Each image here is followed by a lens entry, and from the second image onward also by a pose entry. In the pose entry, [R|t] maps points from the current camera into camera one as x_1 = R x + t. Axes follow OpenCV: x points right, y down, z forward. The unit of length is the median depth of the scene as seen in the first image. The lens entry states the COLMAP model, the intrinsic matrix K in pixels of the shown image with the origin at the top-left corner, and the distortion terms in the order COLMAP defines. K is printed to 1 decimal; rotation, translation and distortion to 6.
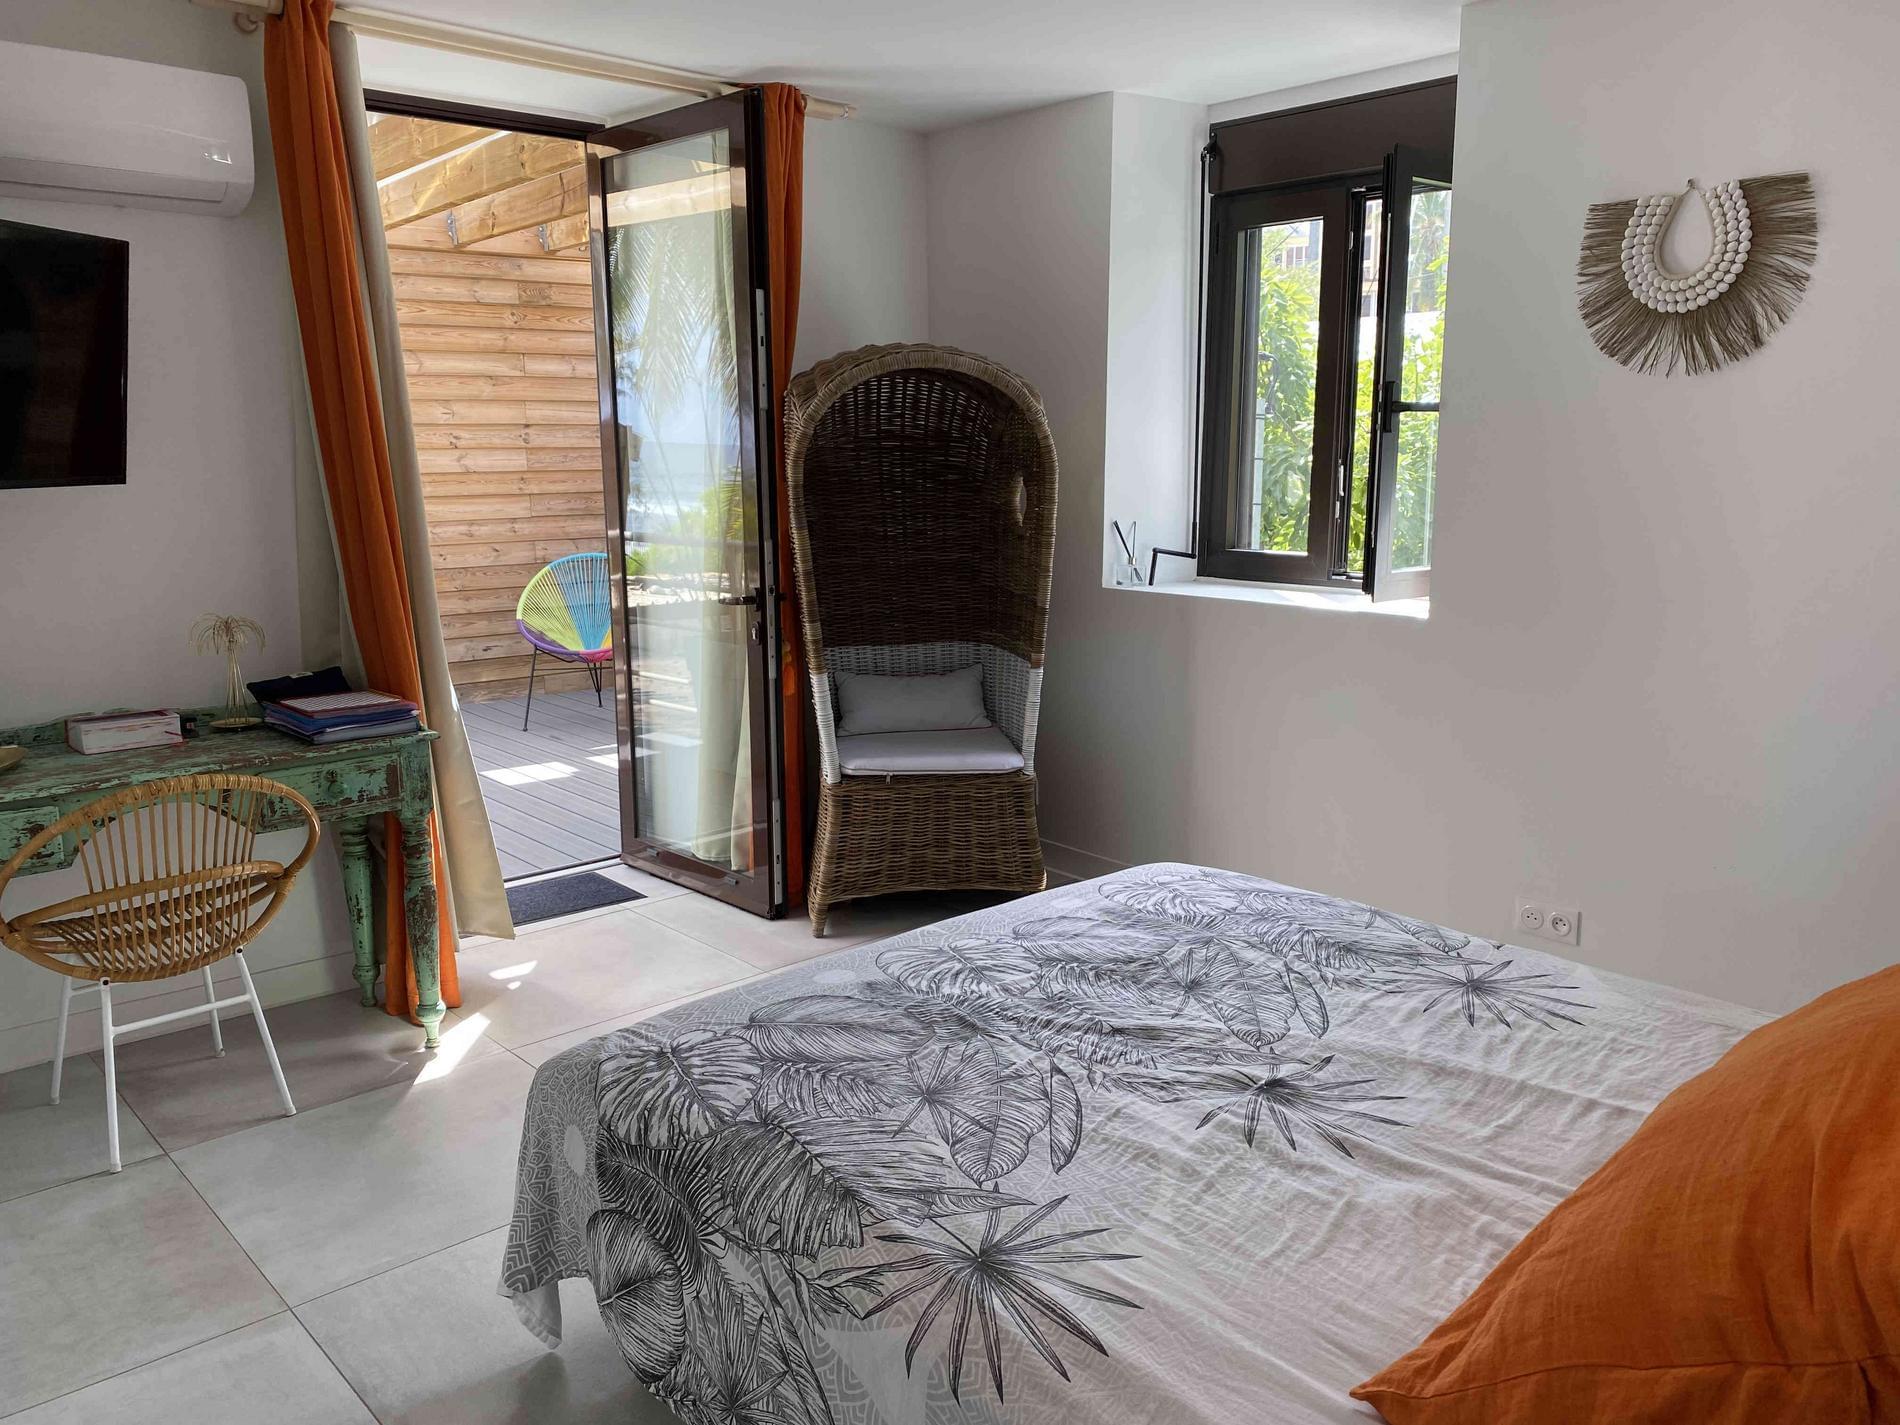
lens RADIAL K [[1452.5, 0, 940.6], [0, 1452.5, 722.5], [0, 0, 1]] dist [0.019784, -0.034223]
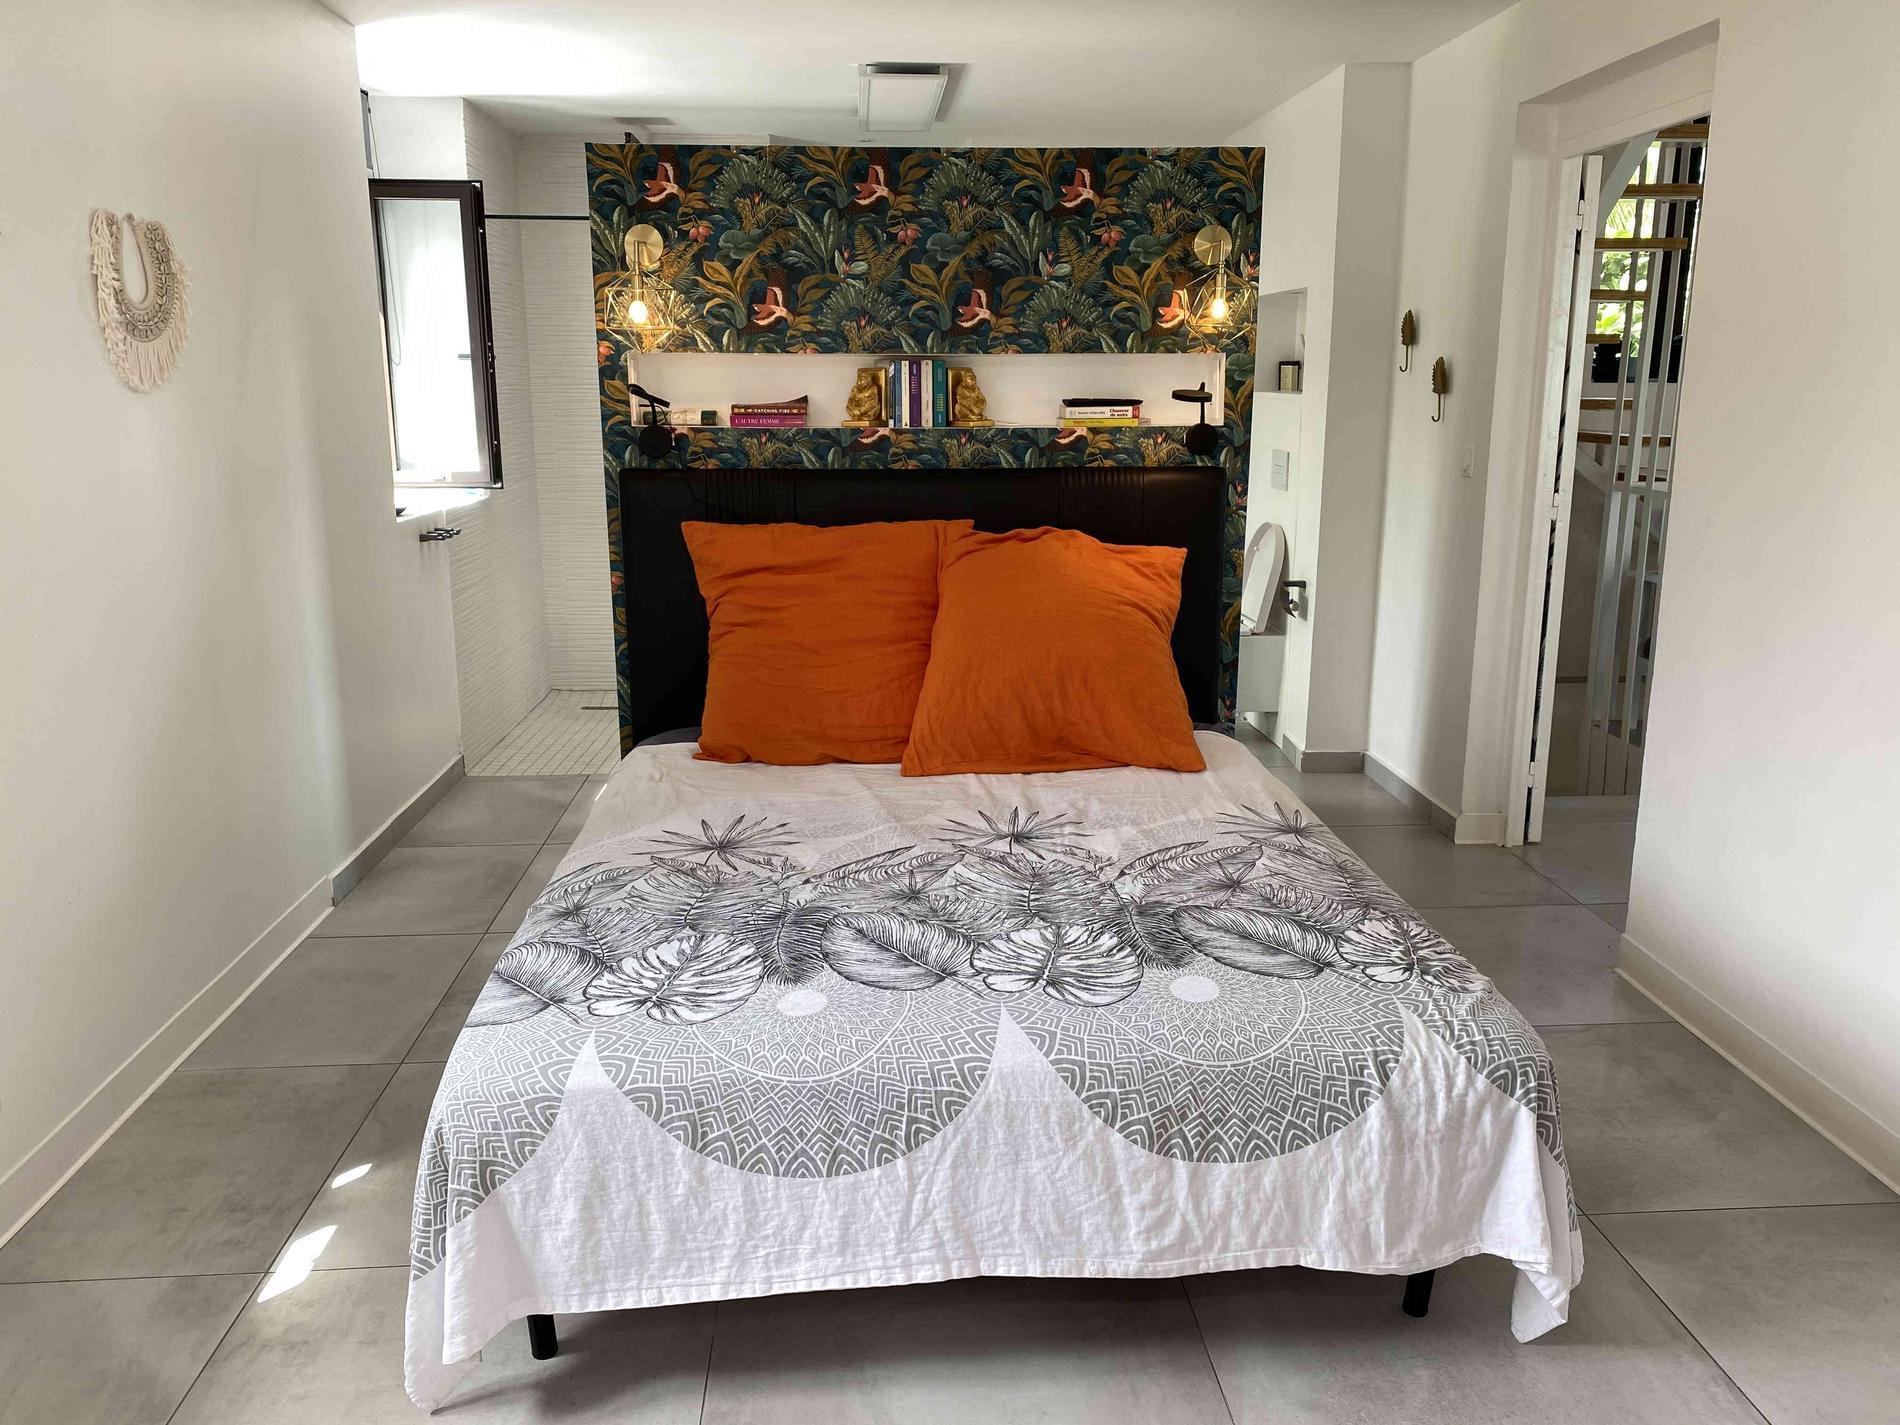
lens RADIAL K [[1452.5, 0, 946.1], [0, 1452.5, 720.6], [0, 0, 1]] dist [0.019784, -0.034223]
pose [[-0.790900, -0.132404, 0.597450, -0.298433], [0.129265, 0.918134, 0.374593, -0.210401], [-0.598137, 0.373495, -0.709037, 1.078939]]
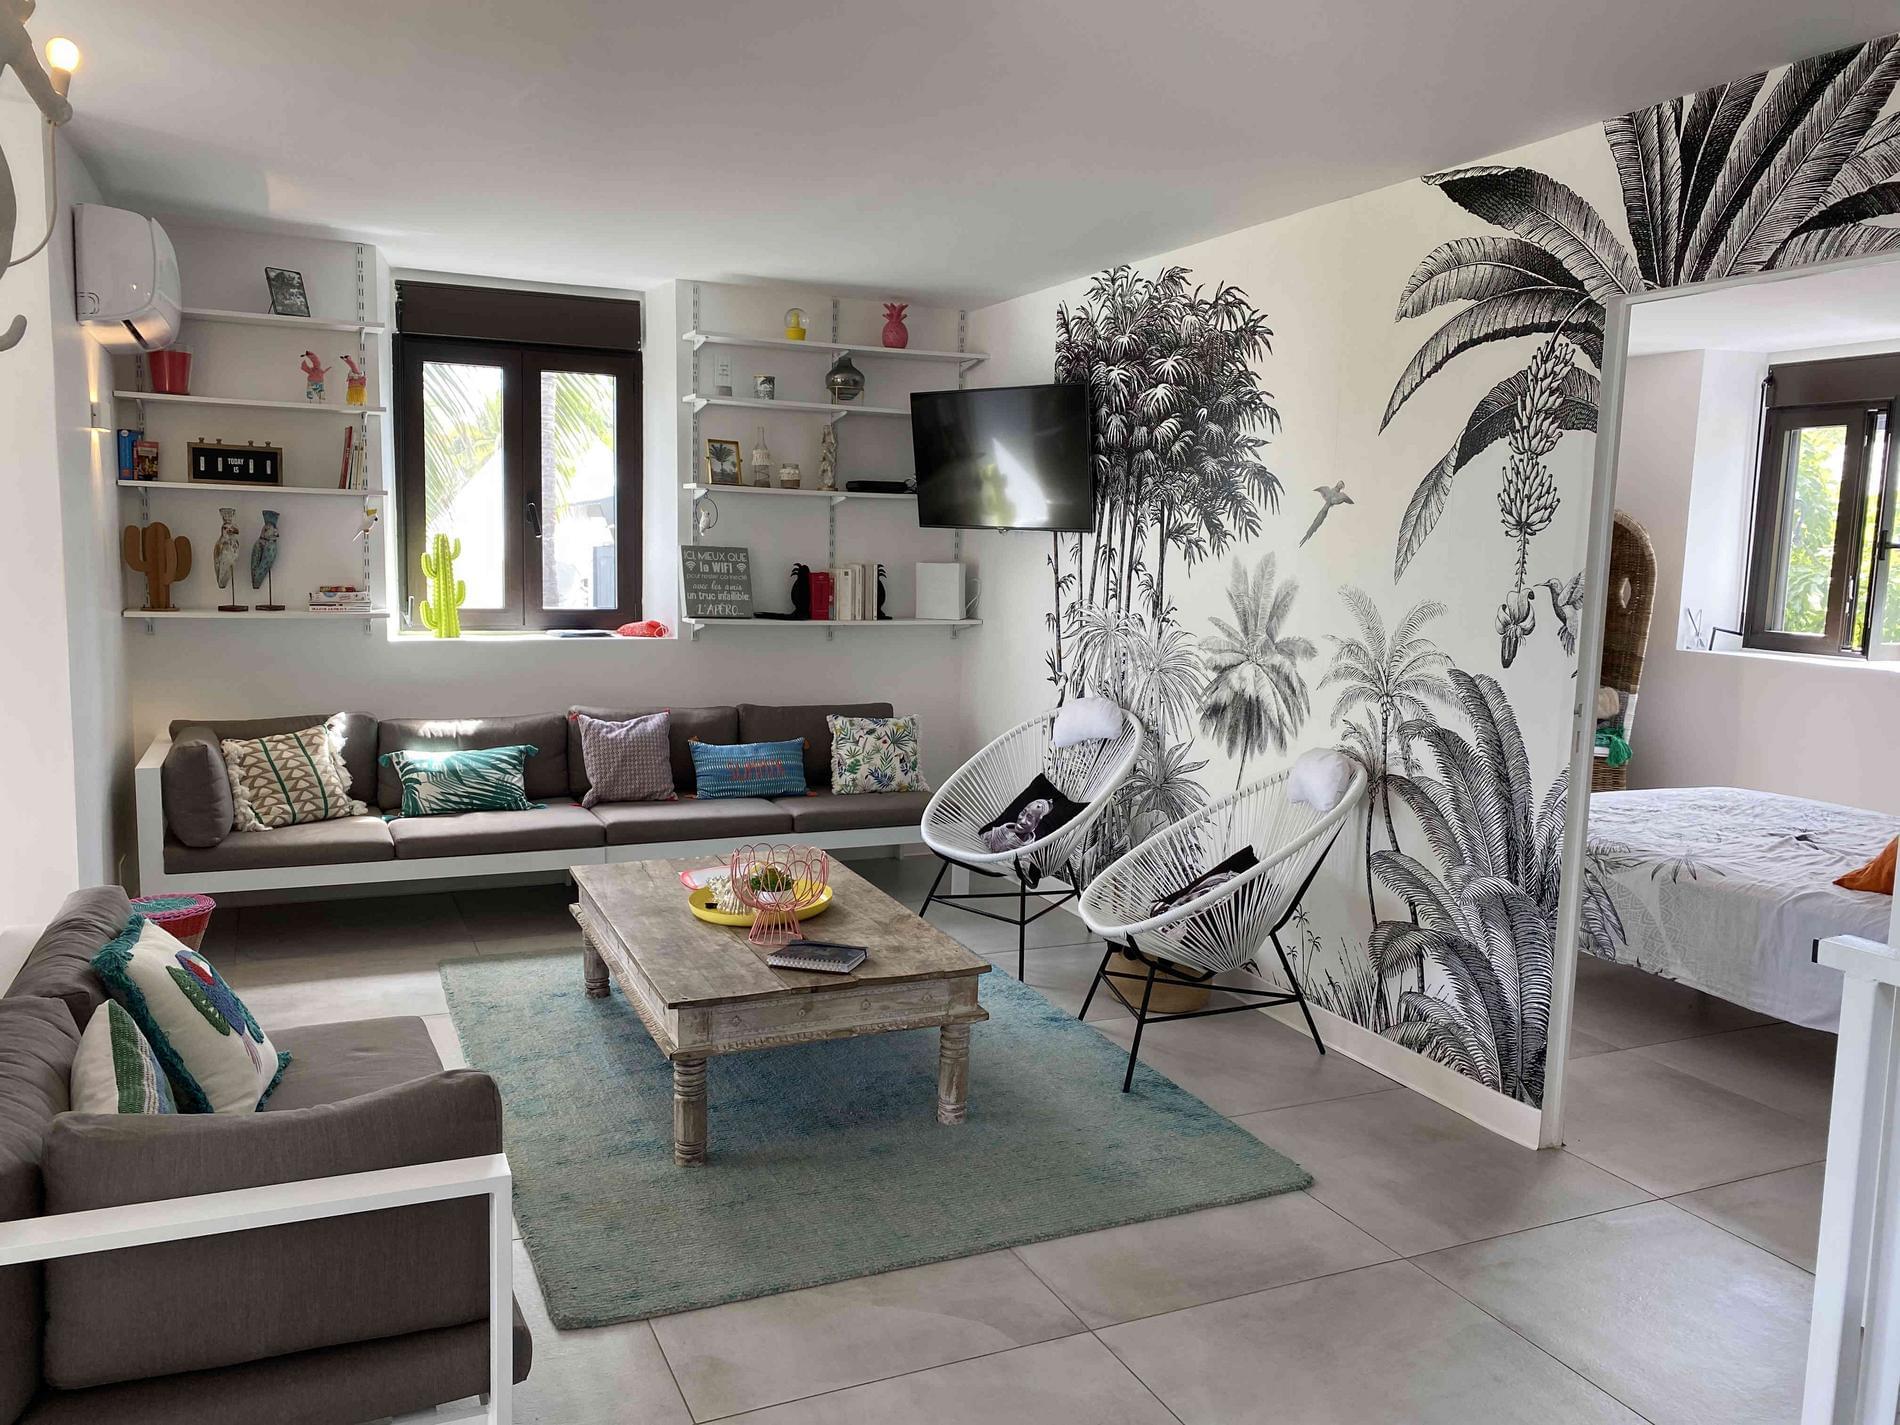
lens RADIAL K [[1452.5, 0, 948.7], [0, 1452.5, 707.1], [0, 0, 1]] dist [0.019784, -0.034223]
pose [[0.955404, 0.068431, -0.287263, -0.213495], [-0.090669, 0.993769, -0.064822, 0.164729], [0.281037, 0.087977, 0.955656, -0.837133]]
